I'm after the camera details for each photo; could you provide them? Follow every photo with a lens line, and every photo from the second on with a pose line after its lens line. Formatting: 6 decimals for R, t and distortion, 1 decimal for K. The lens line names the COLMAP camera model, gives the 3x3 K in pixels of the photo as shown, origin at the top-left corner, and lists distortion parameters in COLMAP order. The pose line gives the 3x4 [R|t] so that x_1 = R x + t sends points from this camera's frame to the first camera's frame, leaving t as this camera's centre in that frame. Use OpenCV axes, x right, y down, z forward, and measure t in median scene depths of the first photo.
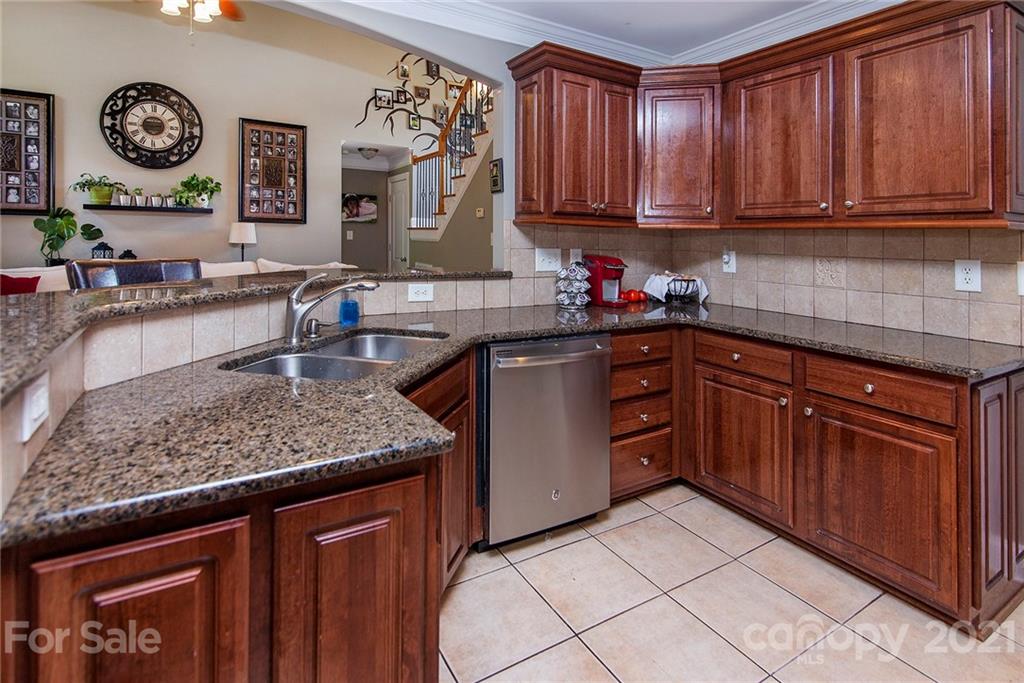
lens RADIAL K [[497.9, 0, 534.2], [0, 497.9, 253.0], [0, 0, 1]] dist [-0.000824, -0.001064]
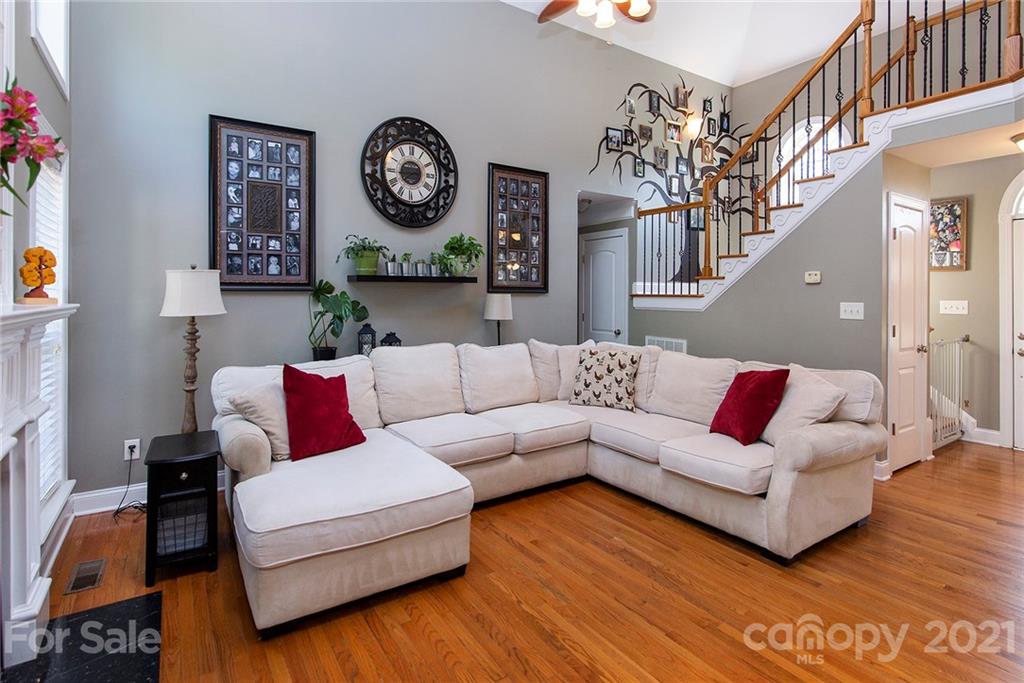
lens RADIAL K [[510.5, 0, 511.6], [0, 510.5, 302.8], [0, 0, 1]] dist [-0.000119, -0.000194]
pose [[0.999858, -0.015927, 0.005542, -0.603913], [0.016003, 0.999776, -0.013864, -0.036882], [-0.005320, 0.013951, 0.999889, 0.195360]]
